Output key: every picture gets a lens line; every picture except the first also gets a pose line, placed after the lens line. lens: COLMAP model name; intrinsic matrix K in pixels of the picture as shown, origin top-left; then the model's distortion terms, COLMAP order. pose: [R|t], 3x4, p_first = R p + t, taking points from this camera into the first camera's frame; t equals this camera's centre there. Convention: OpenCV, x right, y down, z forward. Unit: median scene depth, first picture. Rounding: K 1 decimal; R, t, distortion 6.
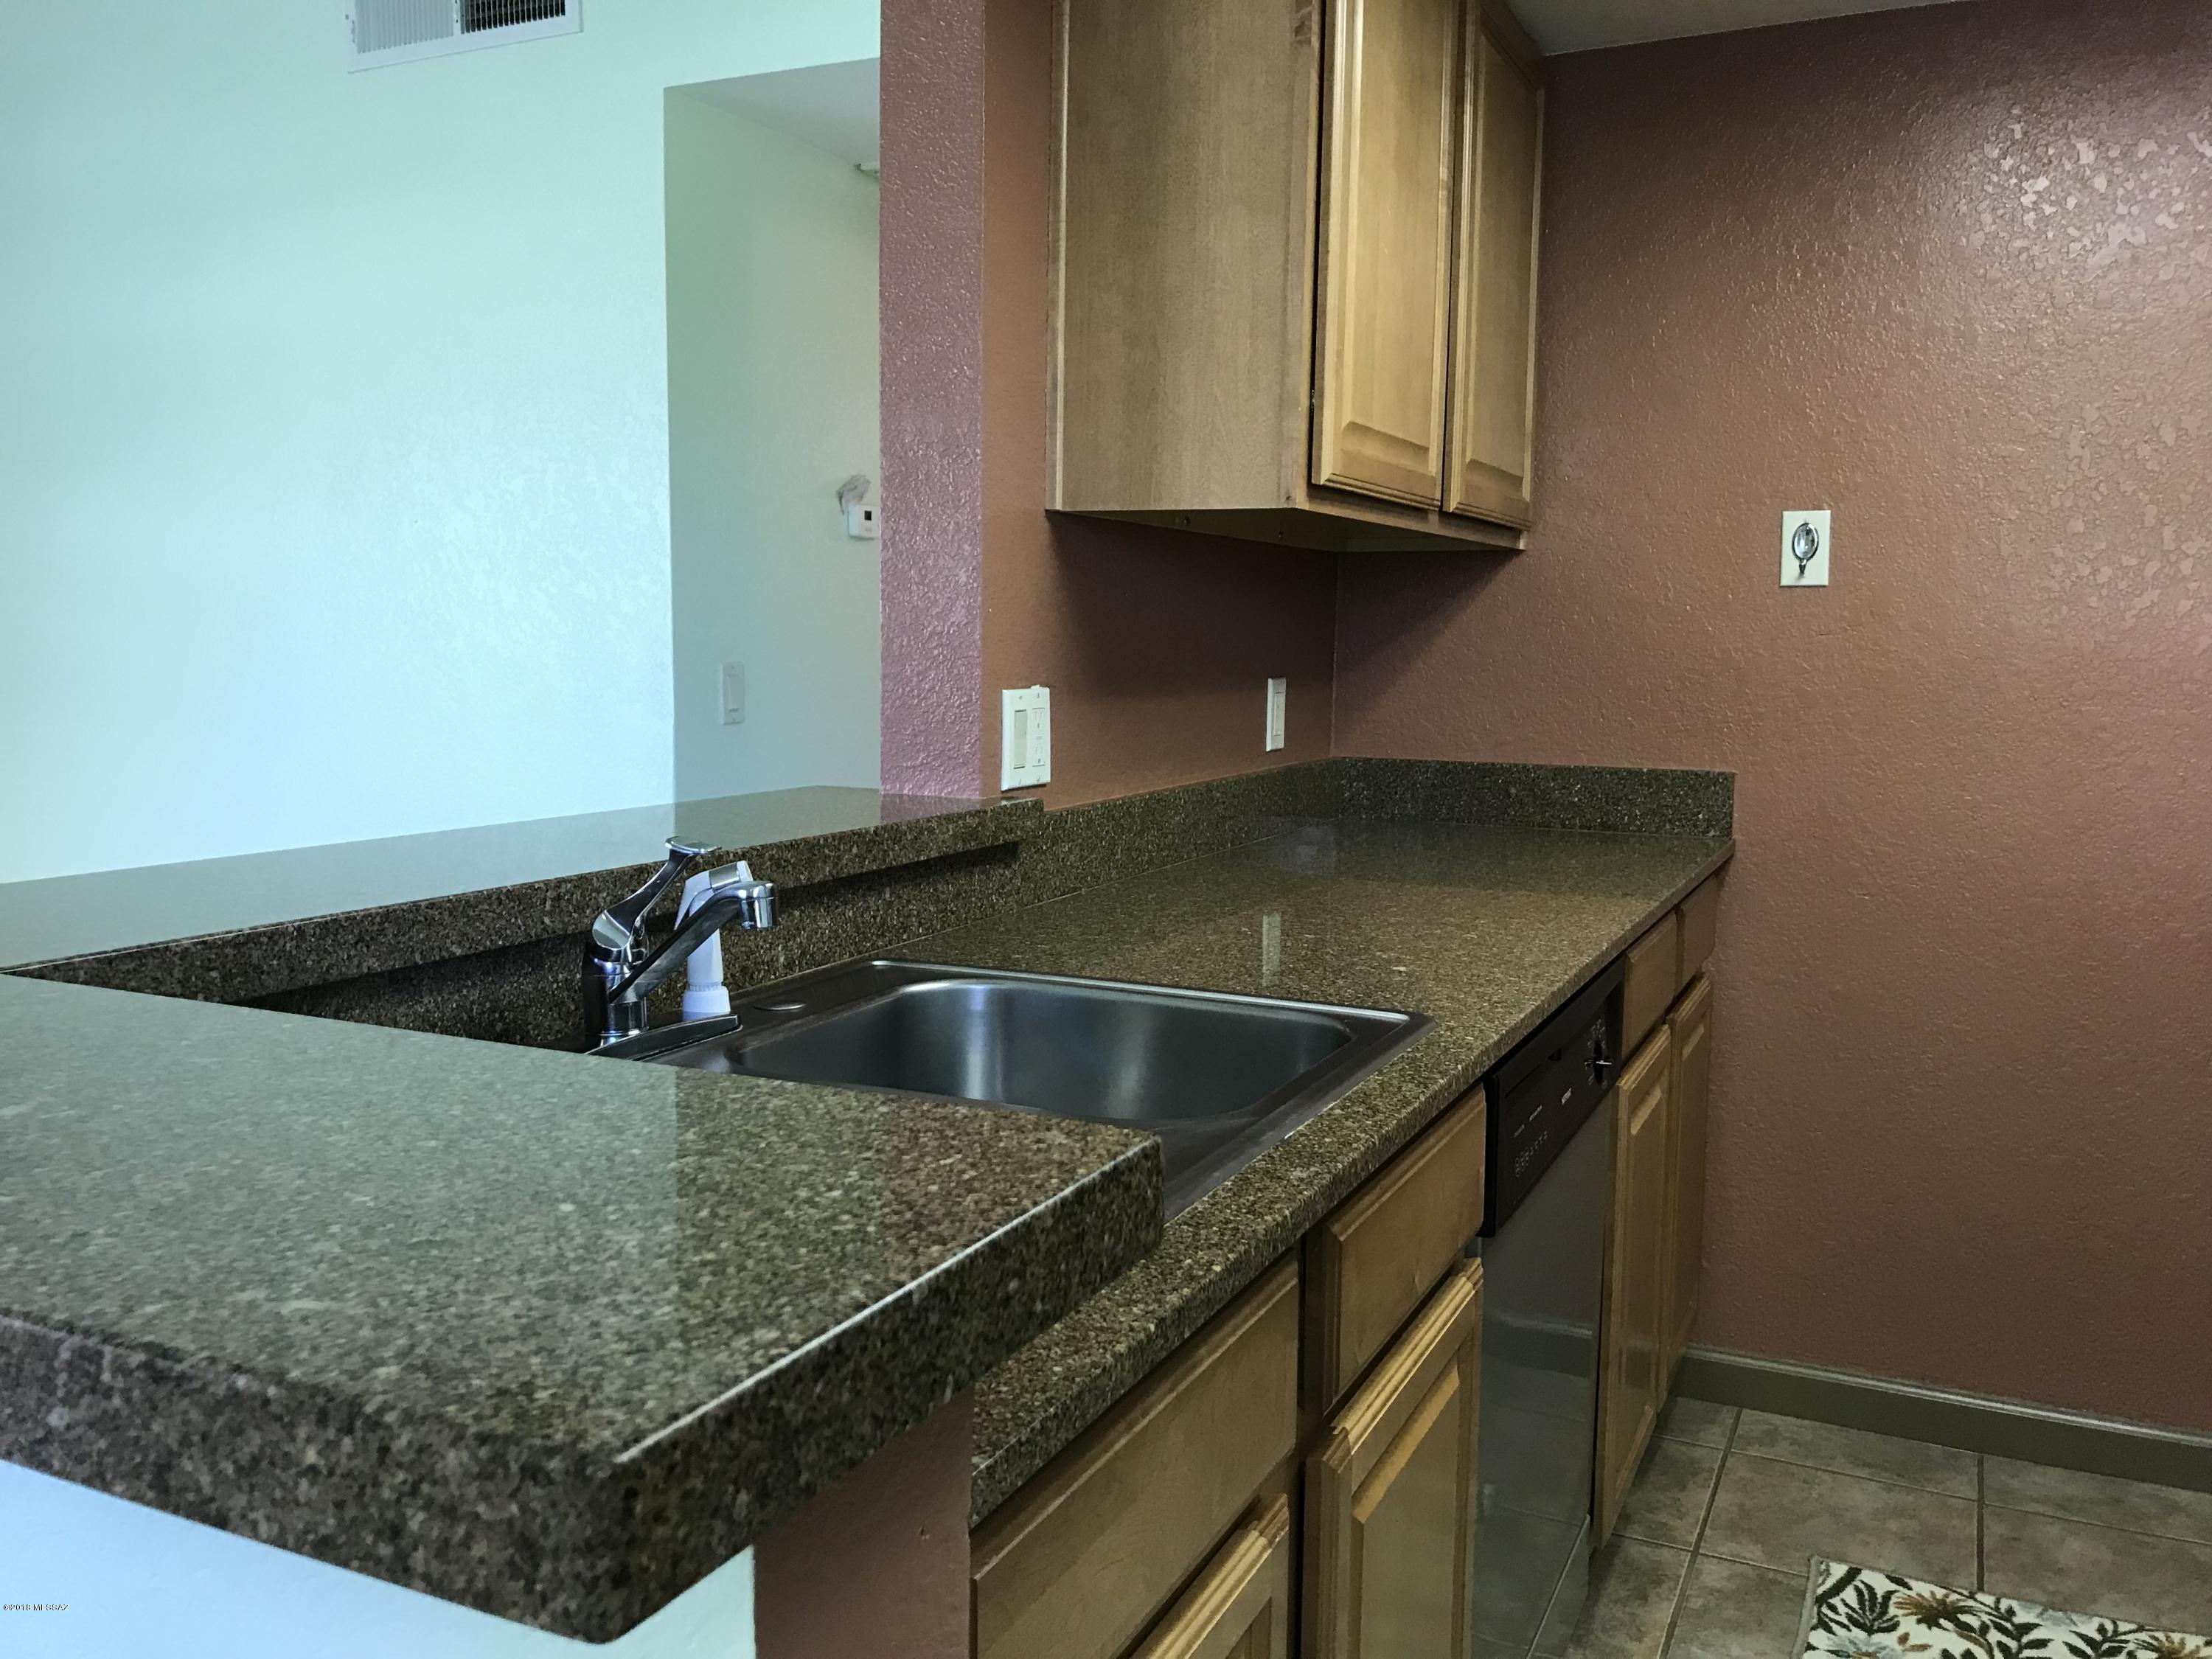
lens RADIAL K [[1822.8, 0, 1108.7], [0, 1822.8, 829.7], [0, 0, 1]] dist [0.008295, -0.007524]
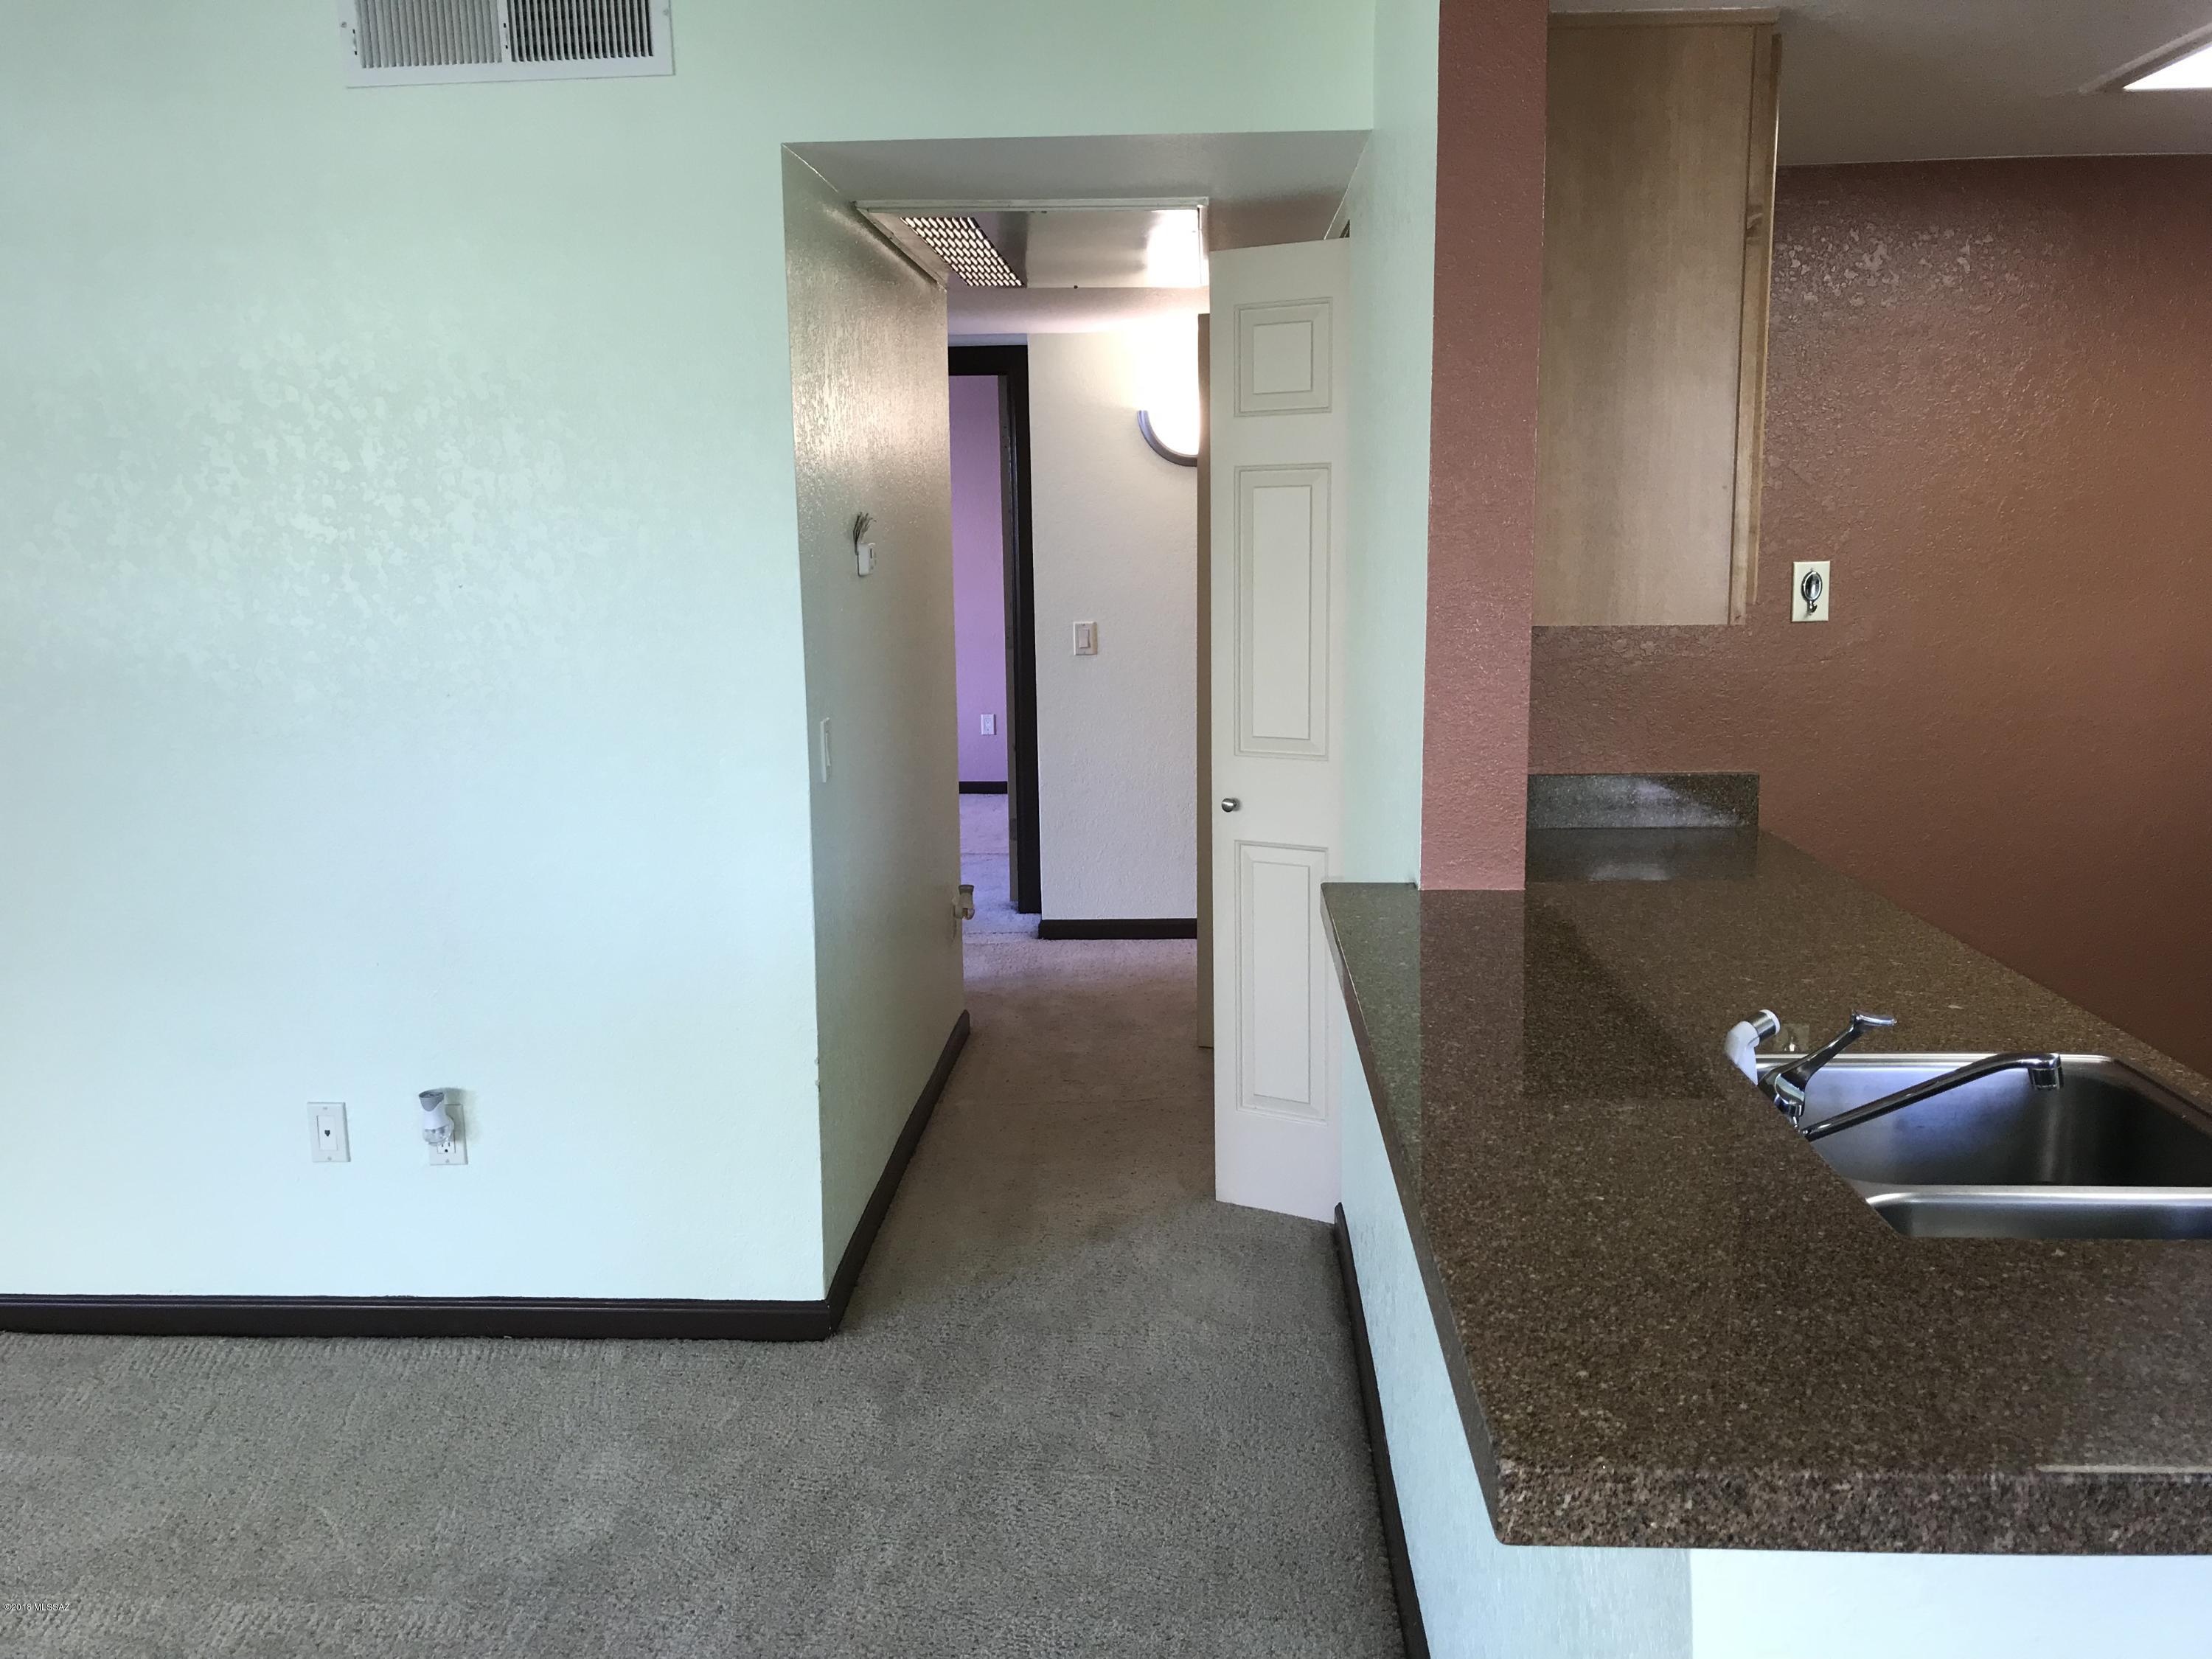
lens RADIAL K [[1822.8, 0, 1120.0], [0, 1822.8, 831.2], [0, 0, 1]] dist [0.008295, -0.007524]
pose [[0.922970, -0.087917, 0.374696, -0.534908], [0.067091, 0.995407, 0.068294, -0.107778], [-0.378980, -0.037894, 0.924629, 0.019288]]
